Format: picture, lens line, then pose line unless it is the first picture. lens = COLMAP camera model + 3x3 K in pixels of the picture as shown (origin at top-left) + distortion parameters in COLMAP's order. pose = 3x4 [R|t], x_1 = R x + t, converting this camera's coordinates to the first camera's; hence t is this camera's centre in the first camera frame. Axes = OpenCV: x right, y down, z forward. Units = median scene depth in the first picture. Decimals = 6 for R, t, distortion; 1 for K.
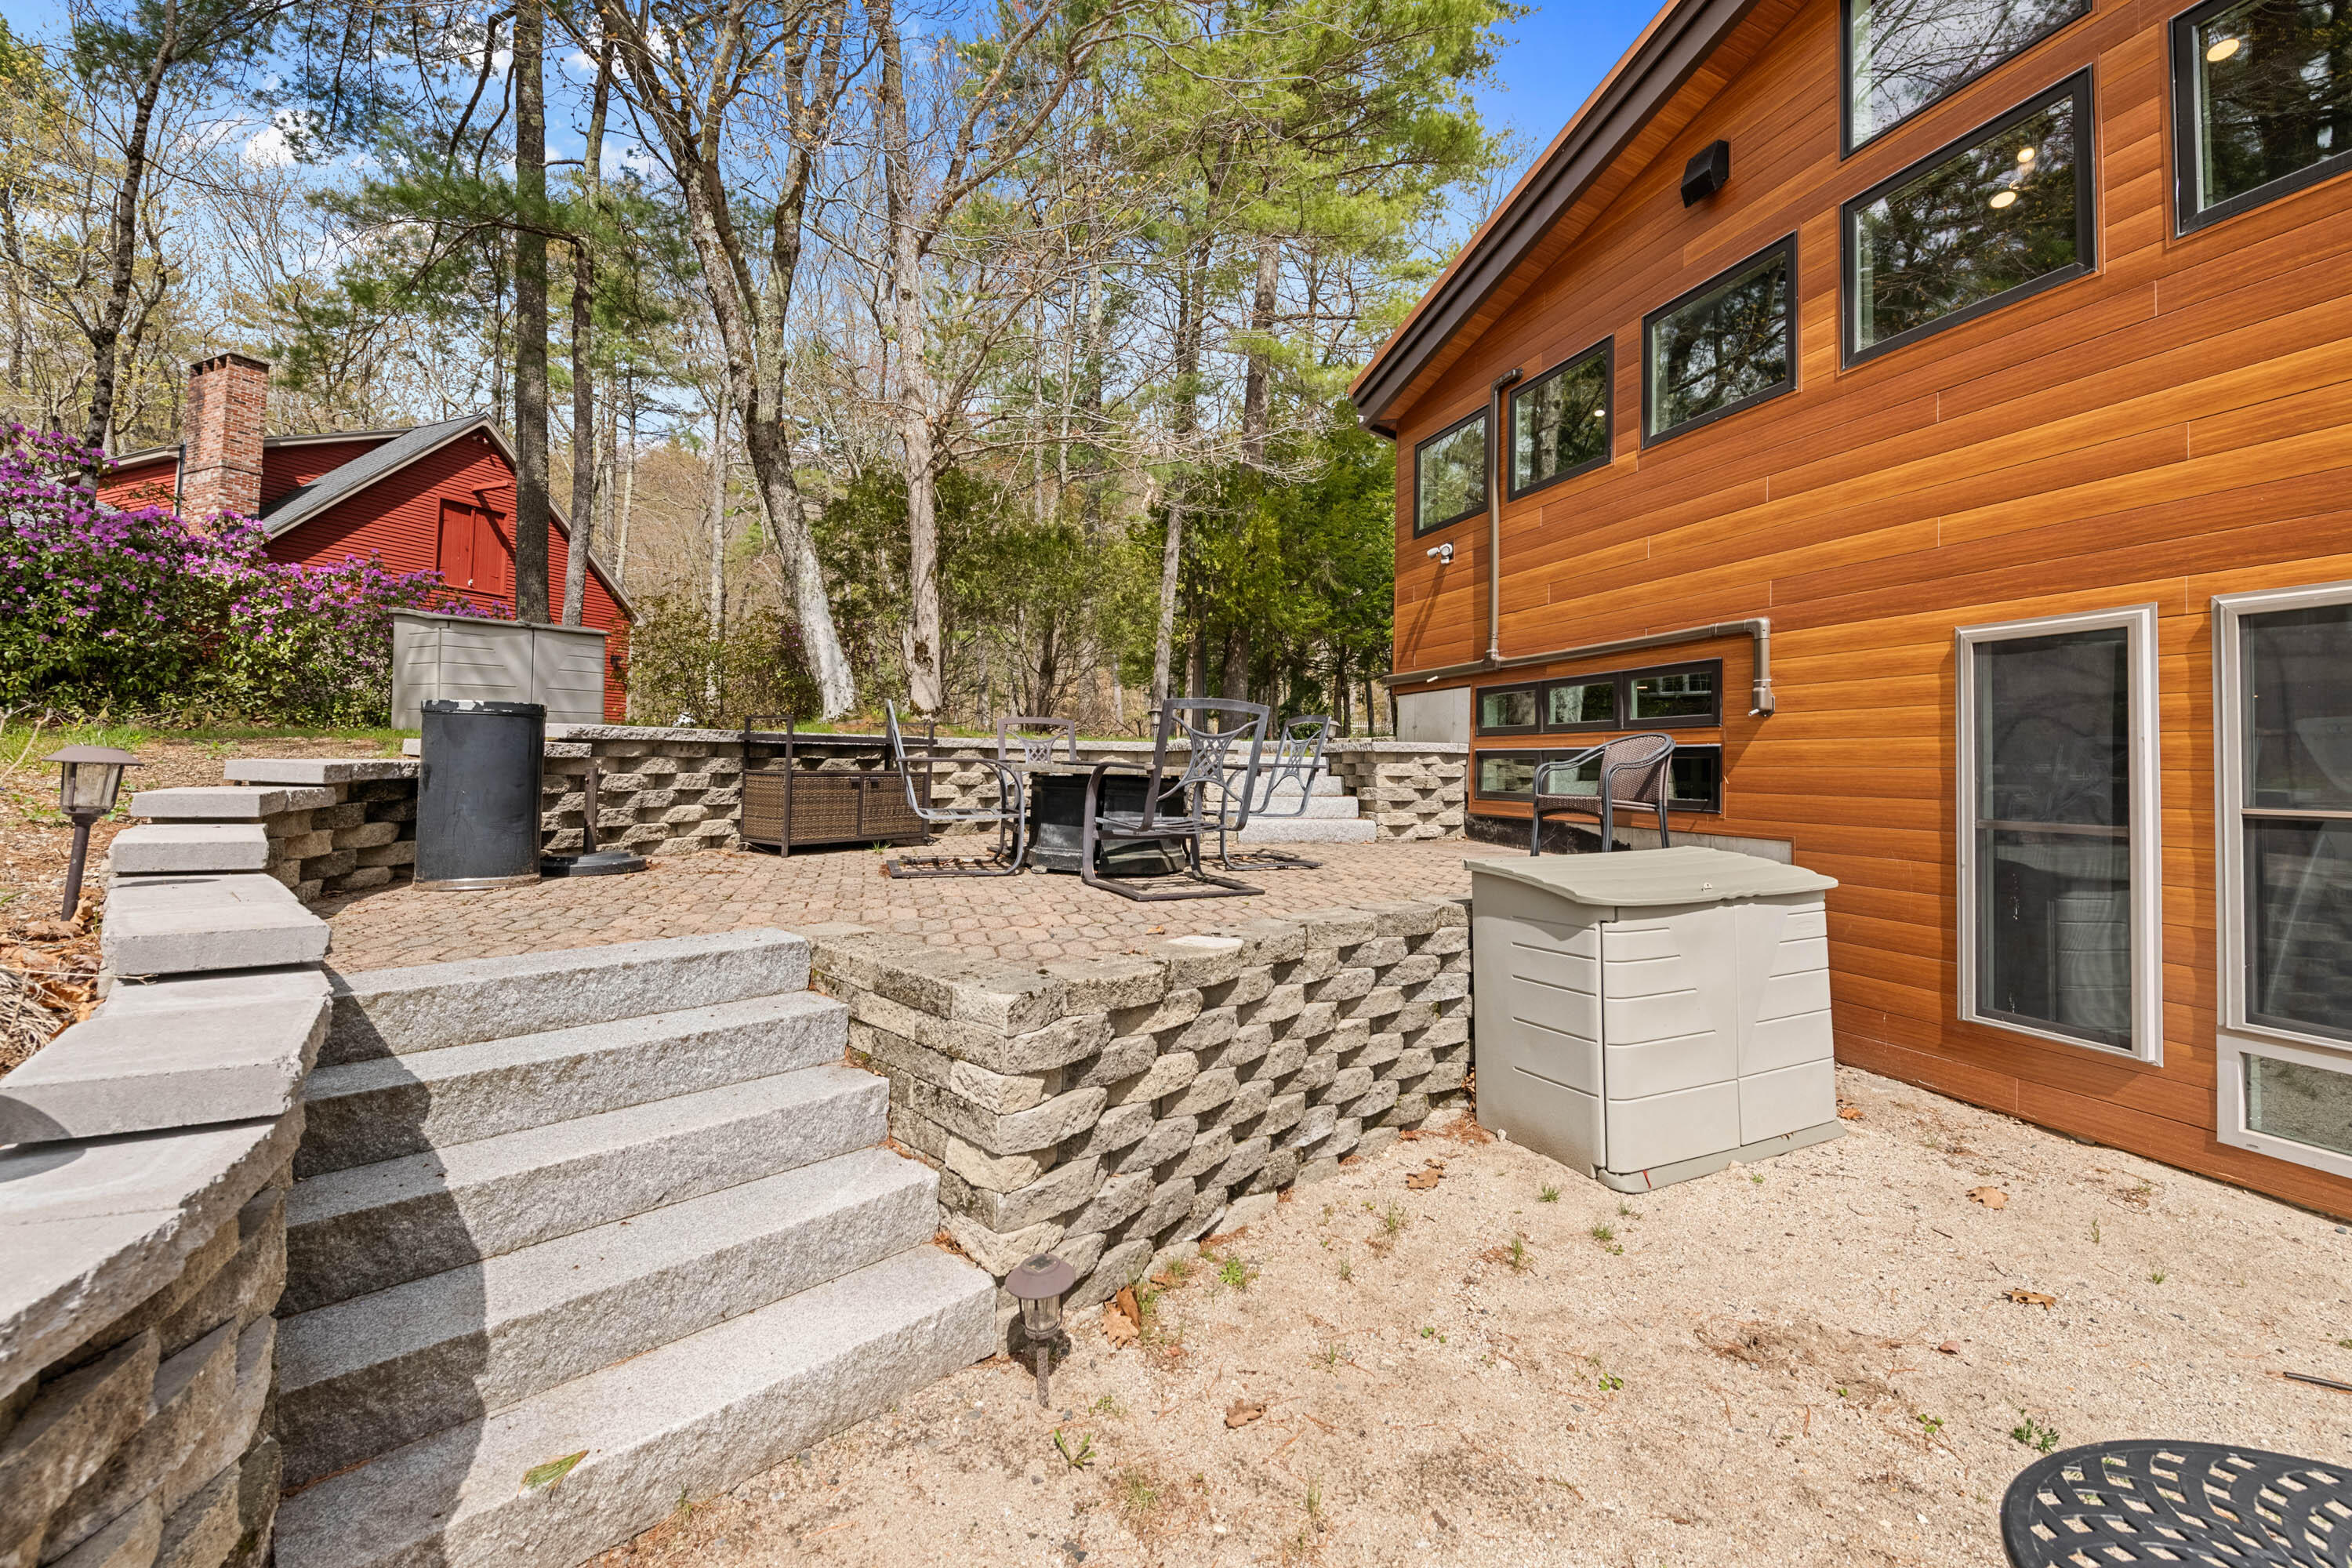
lens RADIAL K [[940.7, 0, 1180.7], [0, 940.7, 730.3], [0, 0, 1]] dist [-0.001450, -0.004131]
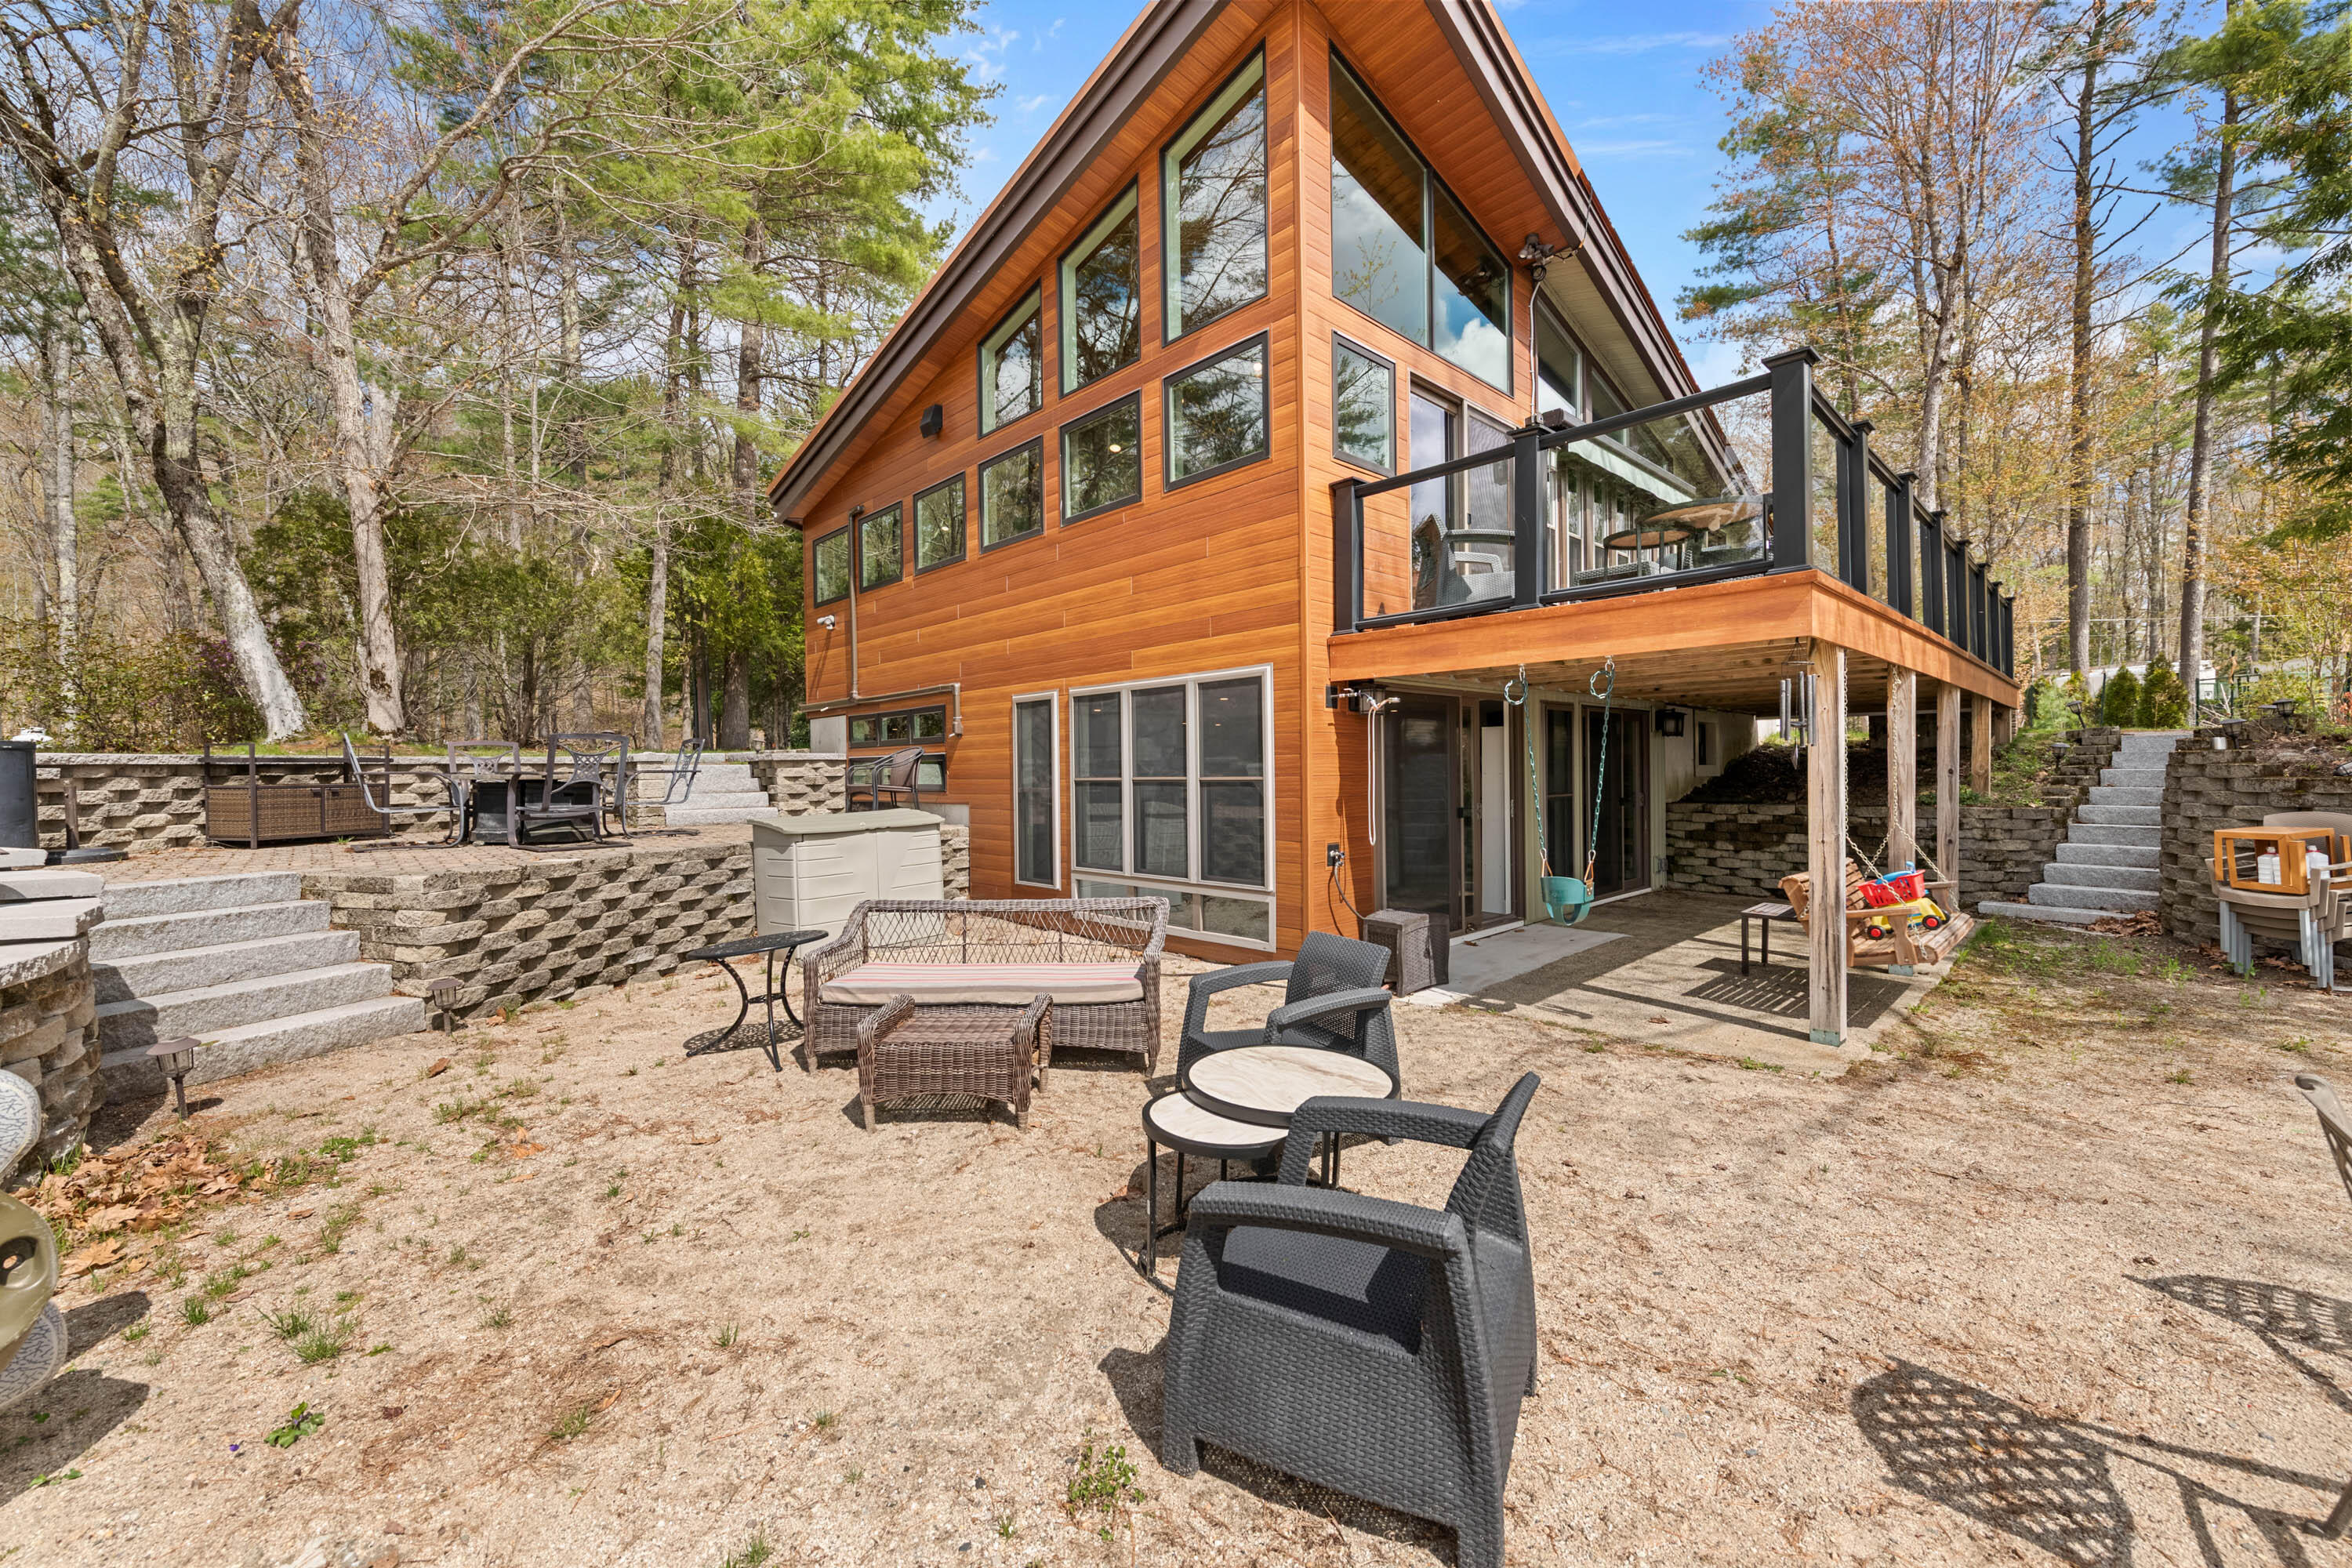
lens RADIAL K [[912.6, 0, 1175.6], [0, 912.6, 796.1], [0, 0, 1]] dist [-0.003095, -0.003246]
pose [[0.904905, -0.037687, 0.423942, 0.209232], [0.009510, 0.997614, 0.068384, -0.015576], [-0.425507, -0.057850, 0.903104, -0.677576]]
